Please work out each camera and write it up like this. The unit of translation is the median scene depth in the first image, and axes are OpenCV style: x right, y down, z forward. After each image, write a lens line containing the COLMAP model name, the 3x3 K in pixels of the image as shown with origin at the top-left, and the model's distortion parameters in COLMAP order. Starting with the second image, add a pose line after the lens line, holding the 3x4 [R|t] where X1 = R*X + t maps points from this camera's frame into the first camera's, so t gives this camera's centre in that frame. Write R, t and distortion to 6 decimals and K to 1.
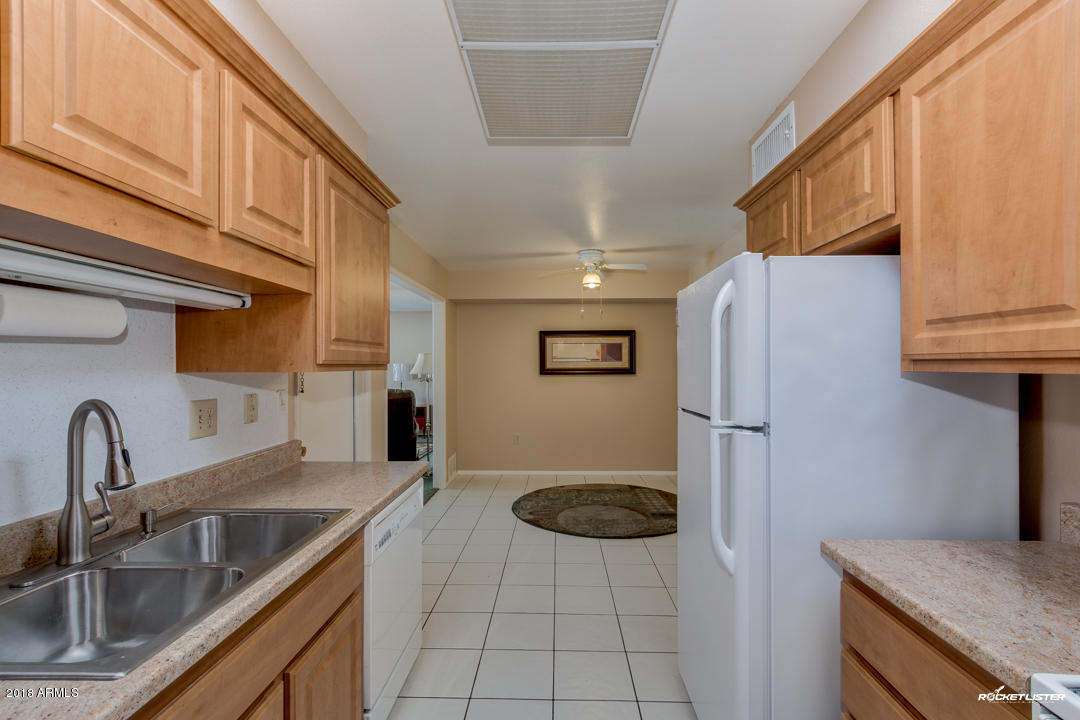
lens RADIAL K [[493.5, 0, 541.2], [0, 493.5, 363.5], [0, 0, 1]] dist [0.002212, -0.000318]
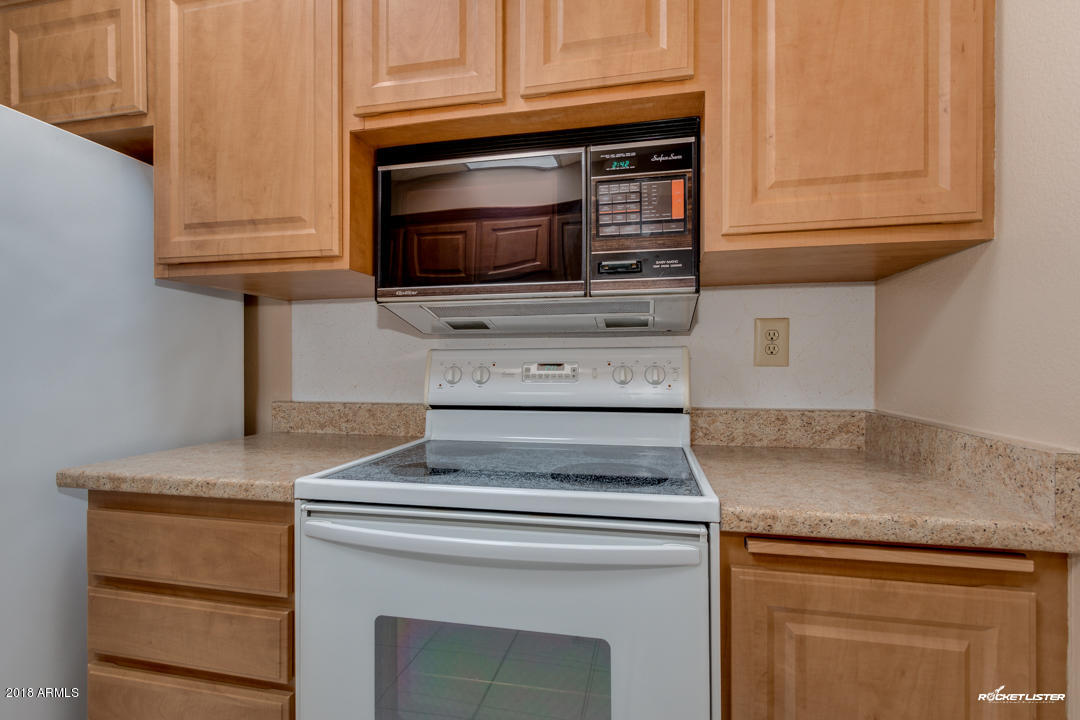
lens RADIAL K [[493.5, 0, 545.4], [0, 493.5, 366.0], [0, 0, 1]] dist [0.002212, -0.000318]
pose [[0.167198, 0.009487, 0.985878, -0.092419], [0.002412, 0.999947, -0.010031, 0.195291], [-0.985920, 0.004055, 0.167167, 0.082103]]
